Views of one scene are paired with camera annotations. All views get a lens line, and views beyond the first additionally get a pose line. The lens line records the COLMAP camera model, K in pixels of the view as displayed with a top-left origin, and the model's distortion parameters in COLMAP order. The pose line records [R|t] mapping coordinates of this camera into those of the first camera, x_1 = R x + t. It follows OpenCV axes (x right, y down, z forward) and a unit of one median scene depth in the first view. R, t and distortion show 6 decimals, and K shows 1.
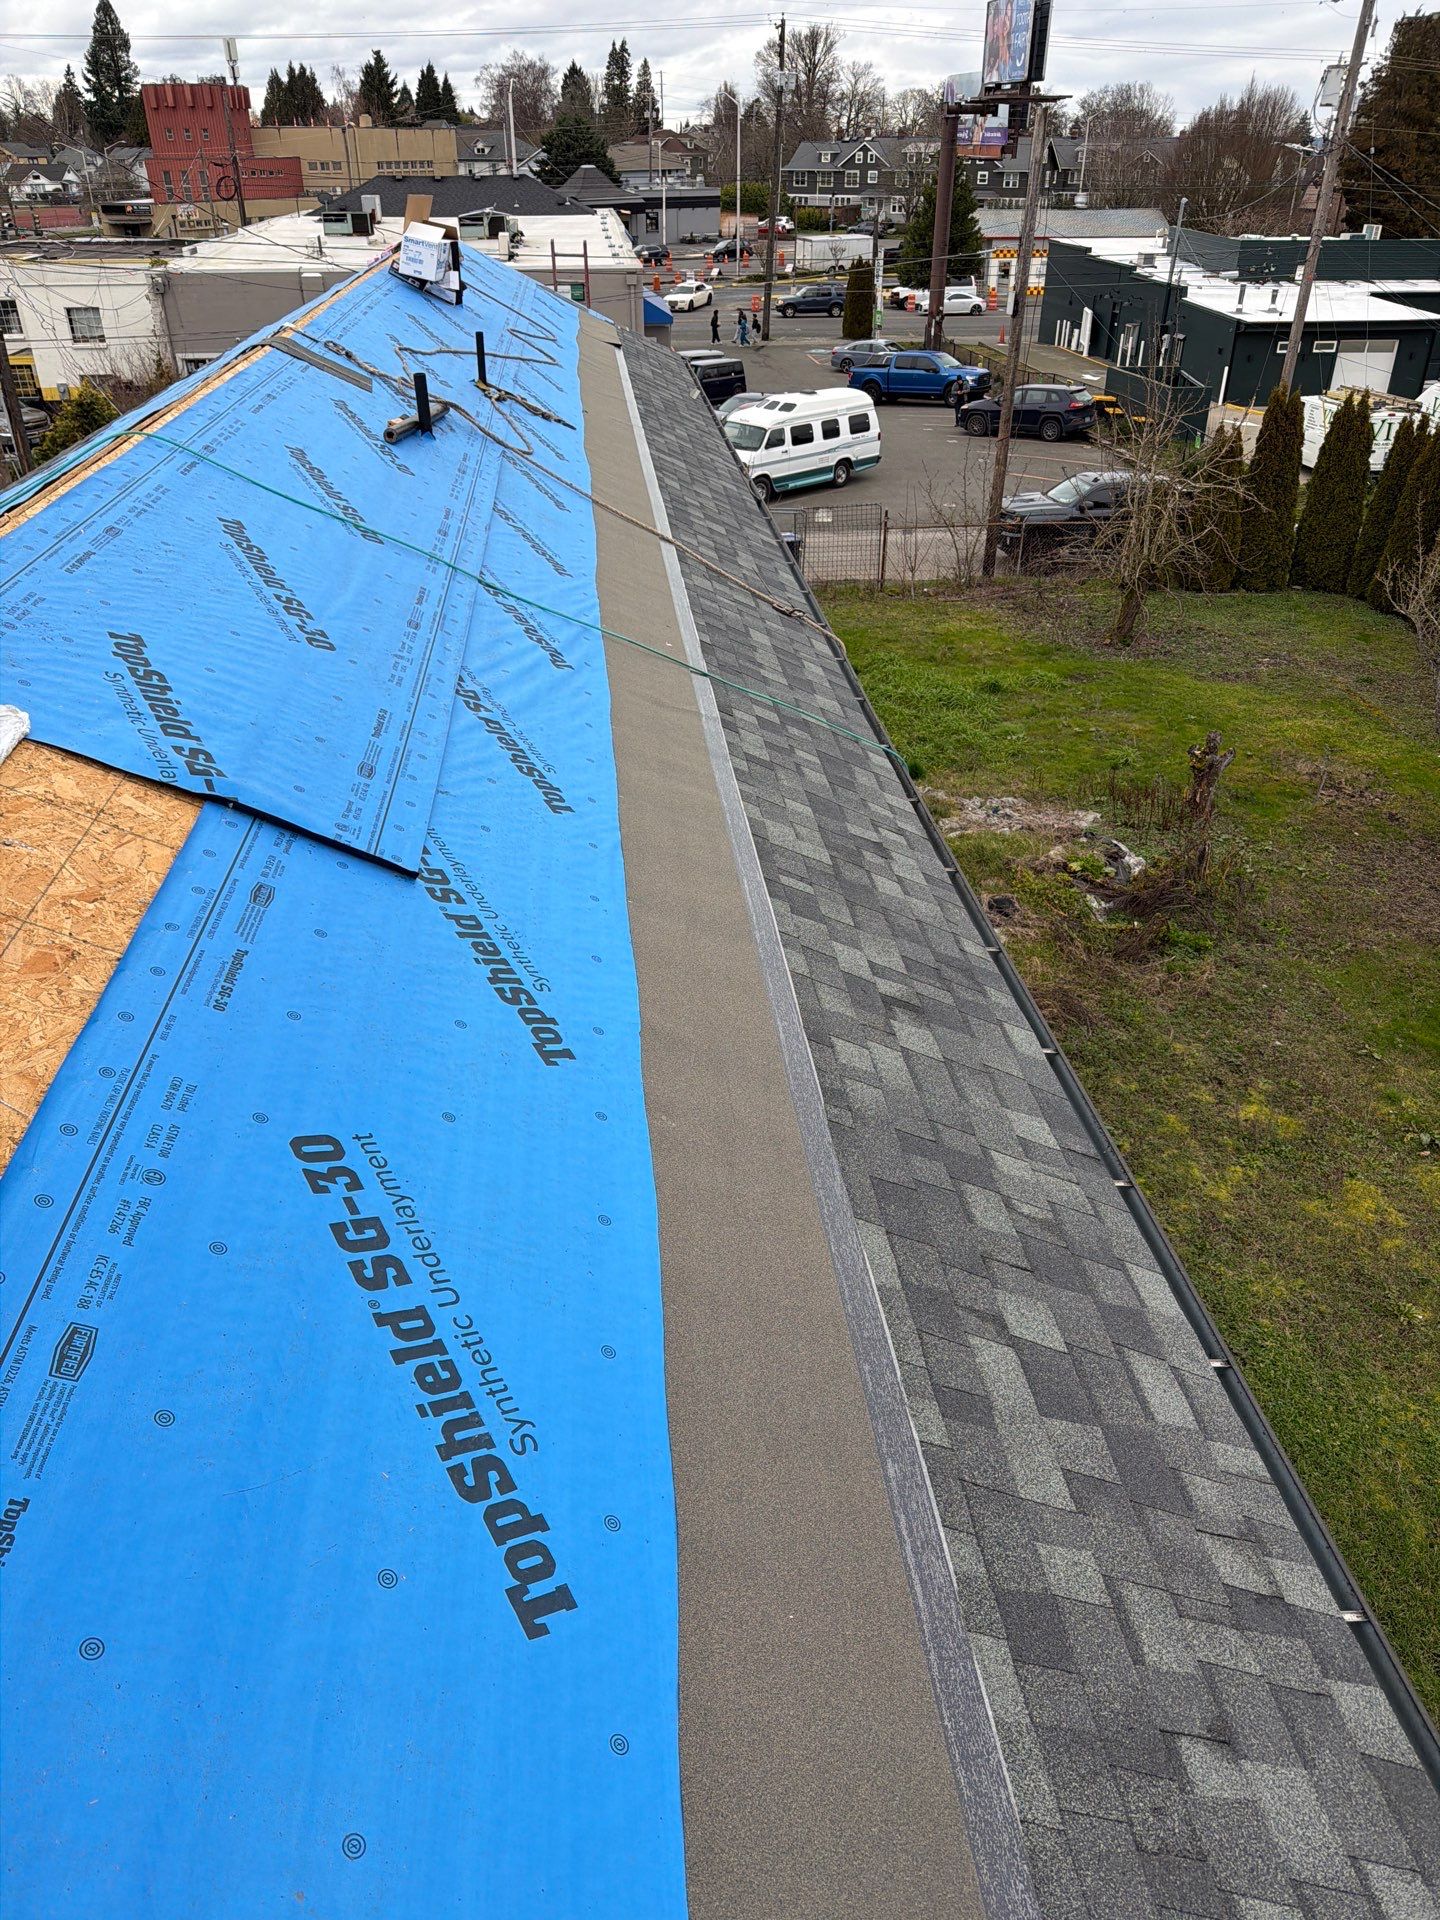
lens RADIAL K [[1318.1, 0, 724.8], [0, 1318.1, 950.7], [0, 0, 1]] dist [0.069944, -0.093478]
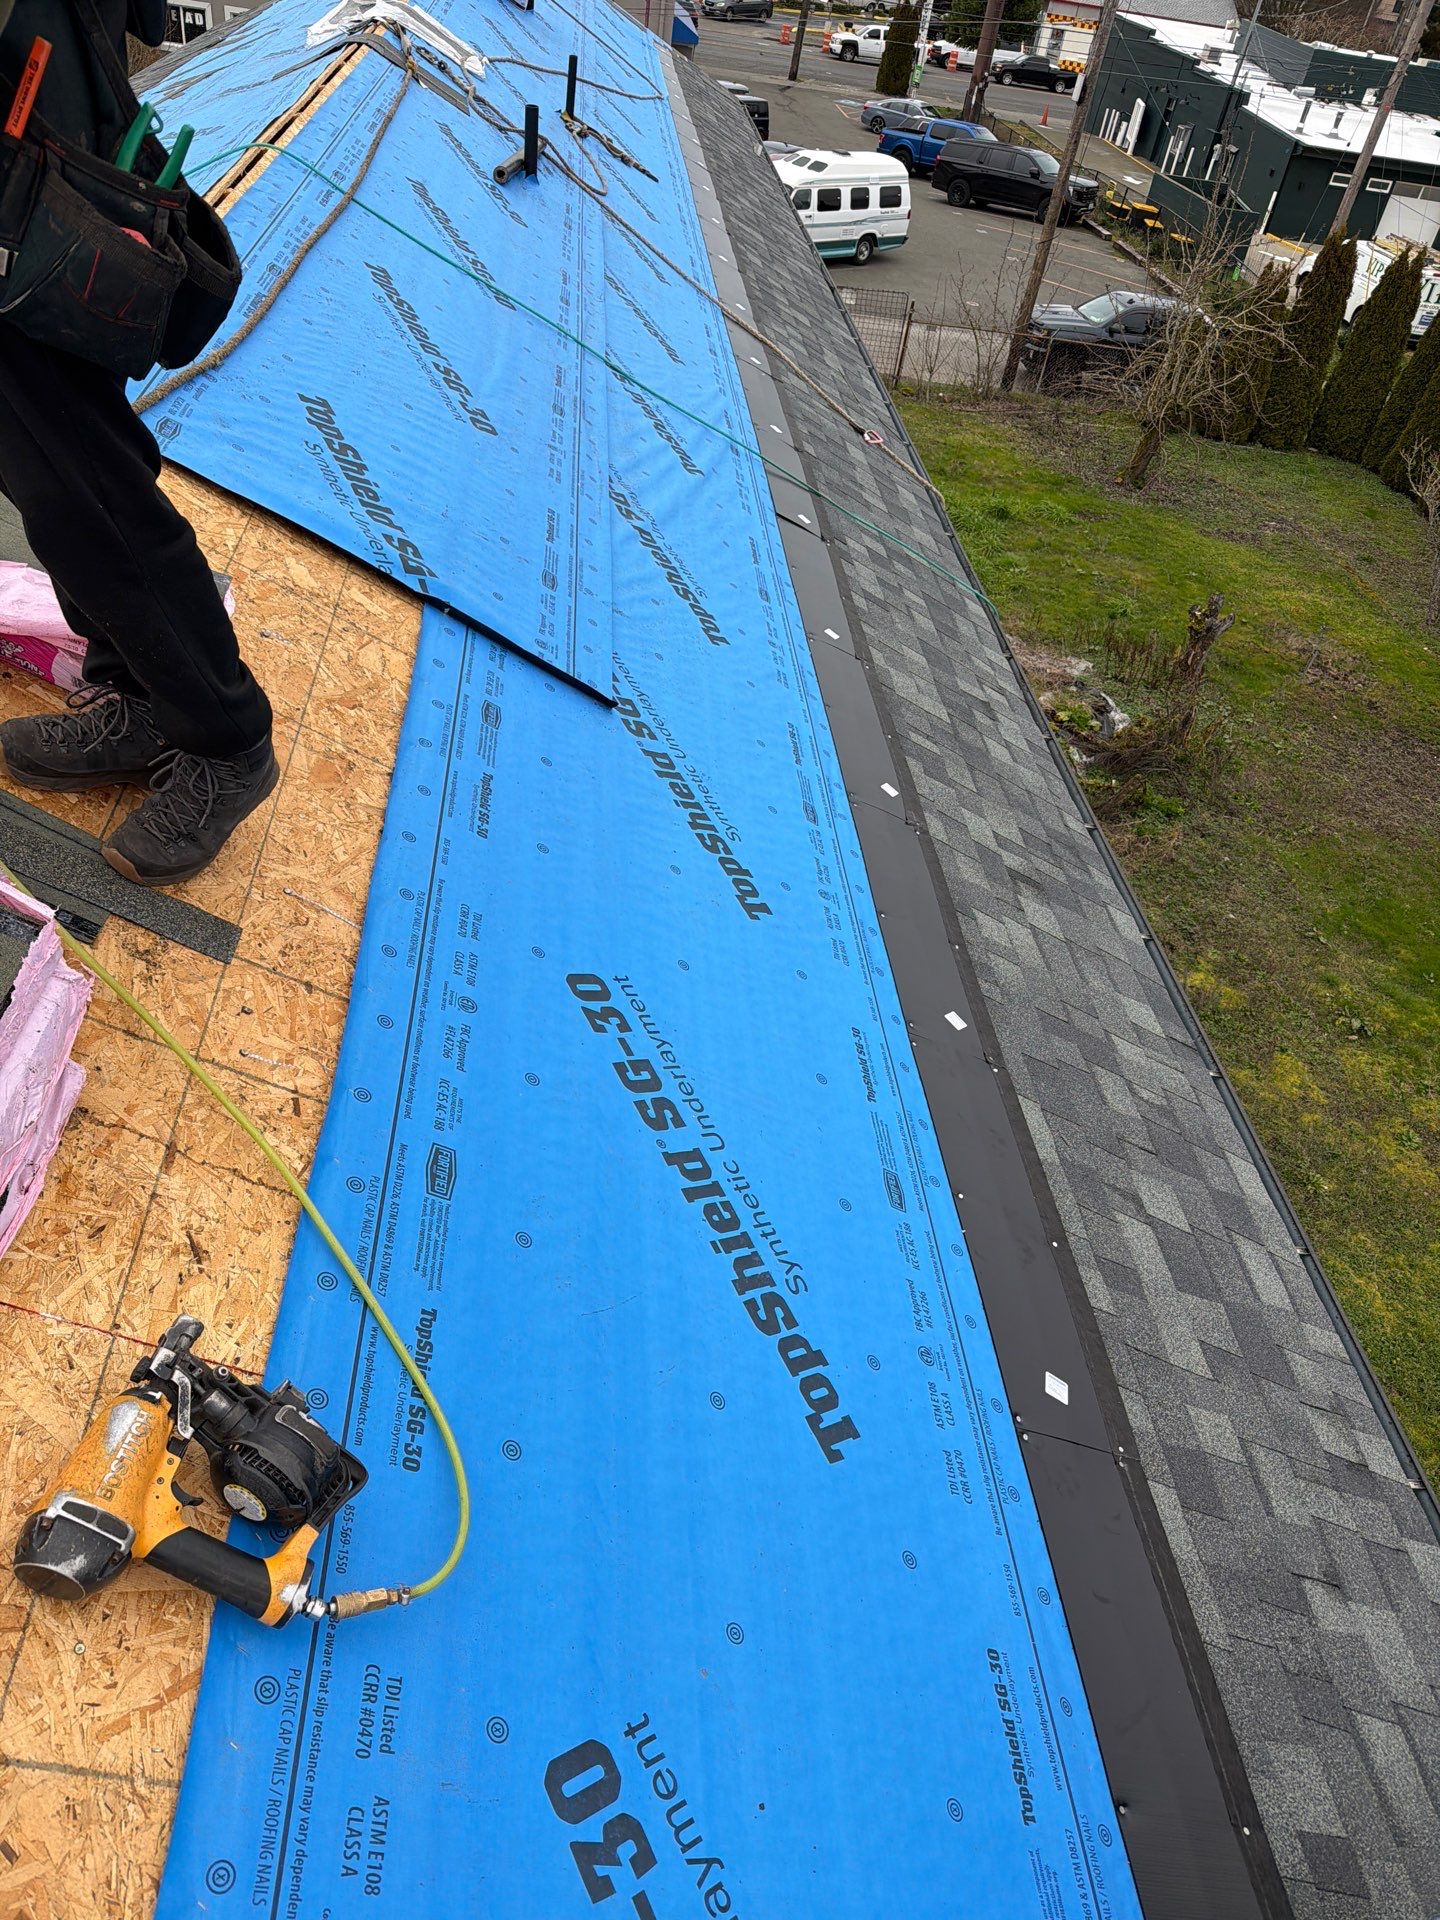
lens RADIAL K [[1327.5, 0, 720.0], [0, 1327.5, 960.0], [0, 0, 1]] dist [0.028315, -0.028942]
pose [[0.990900, 0.117679, 0.065343, -0.035662], [-0.126560, 0.979836, 0.154608, -0.005880], [-0.045832, -0.161471, 0.985813, -0.003212]]
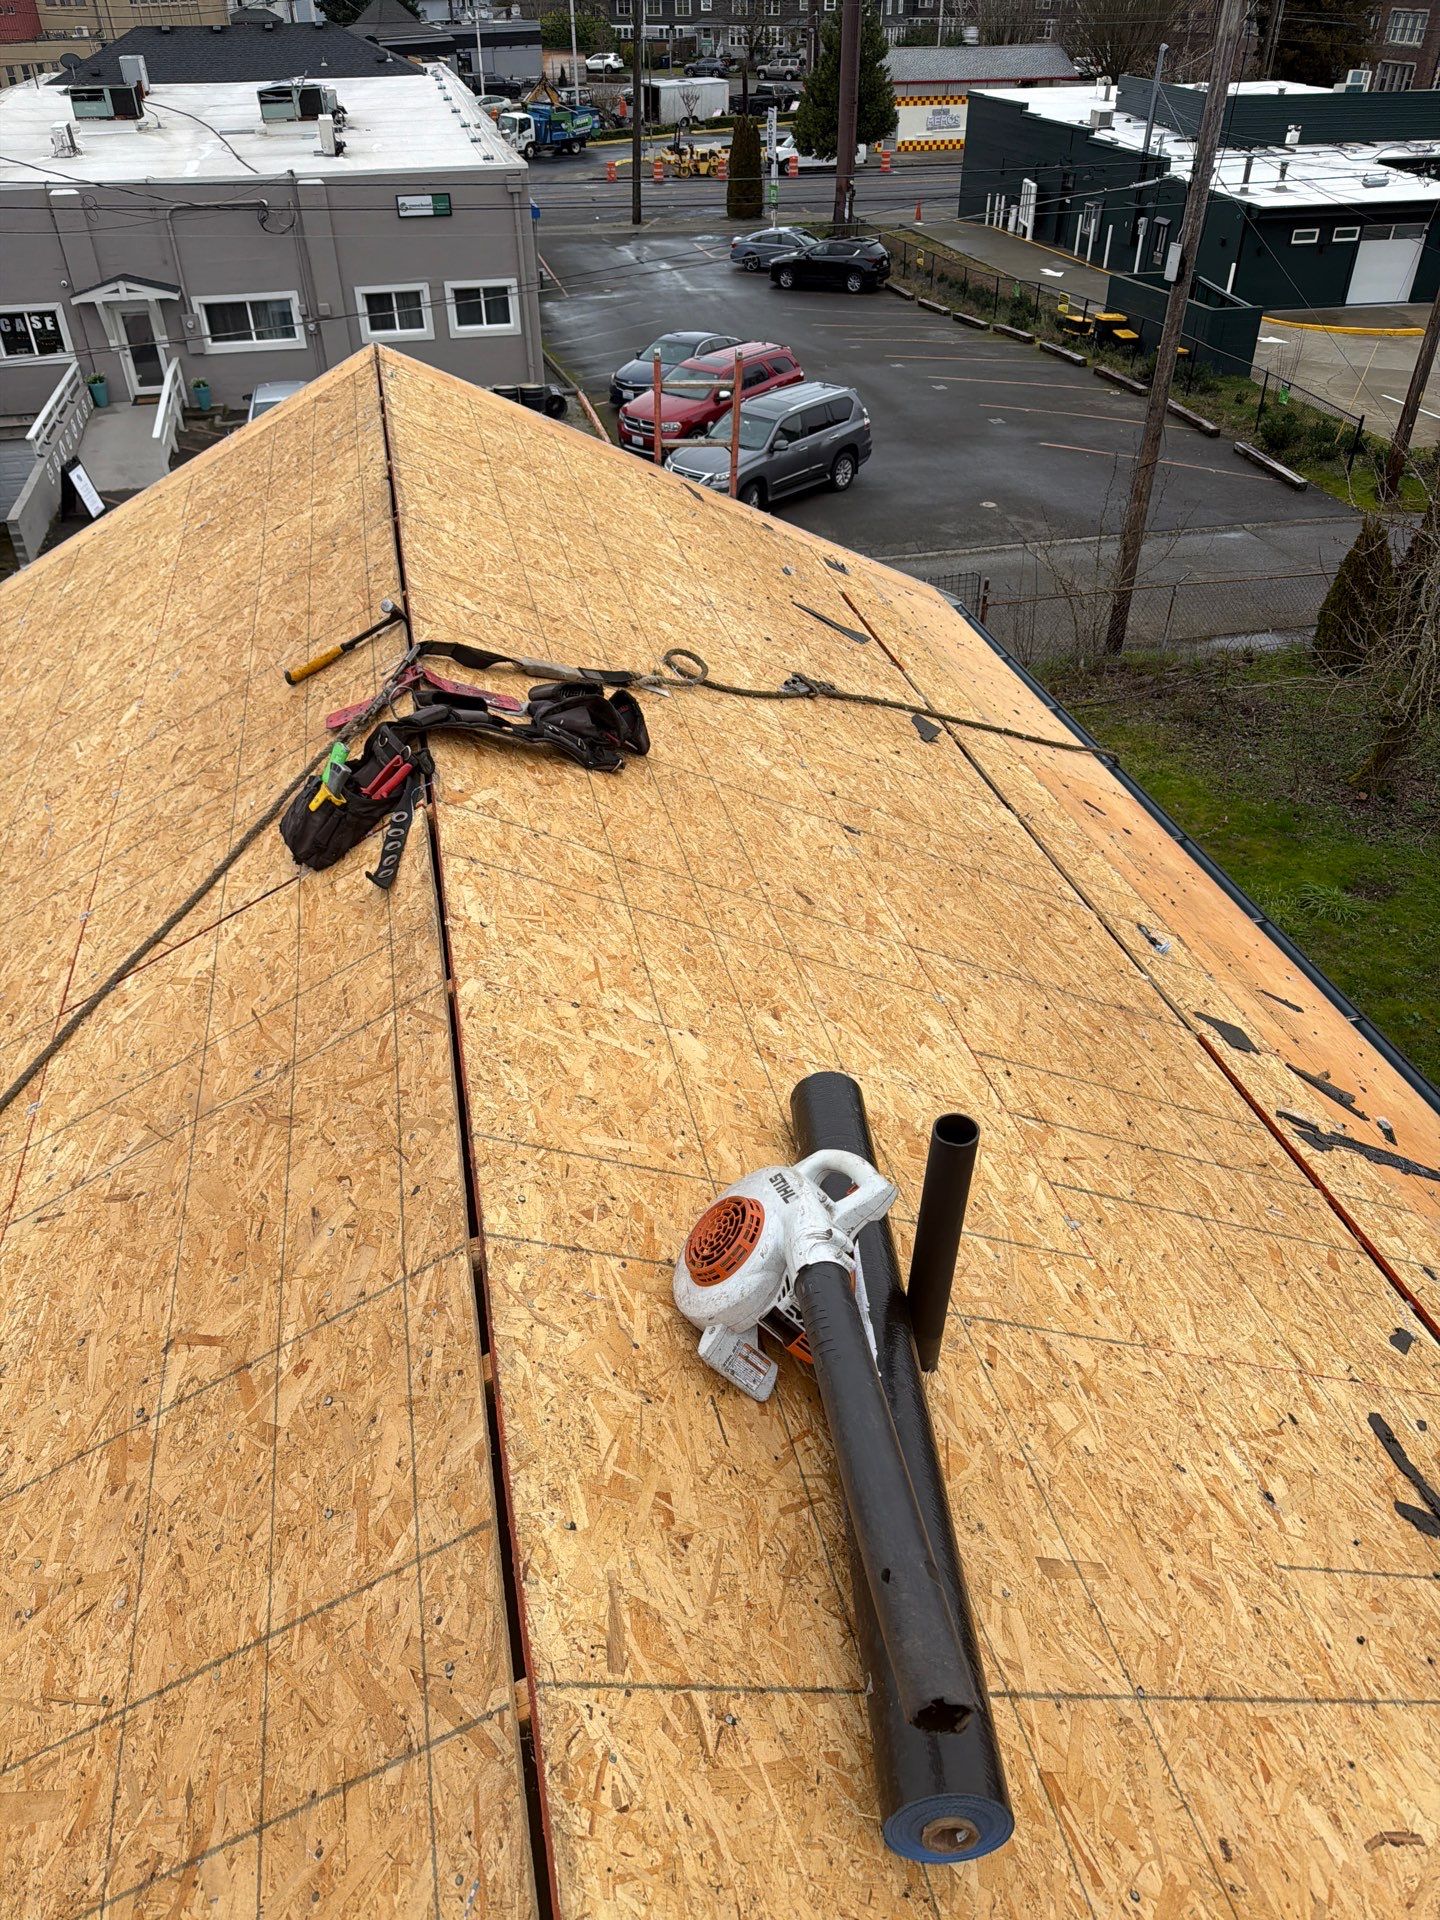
lens RADIAL K [[1336.2, 0, 713.0], [0, 1336.2, 976.4], [0, 0, 1]] dist [0.008297, -0.007140]
pose [[0.992997, -0.078896, 0.087929, -0.158685], [0.069152, 0.991651, 0.108841, -0.375521], [-0.095782, -0.101998, 0.990163, 0.561007]]
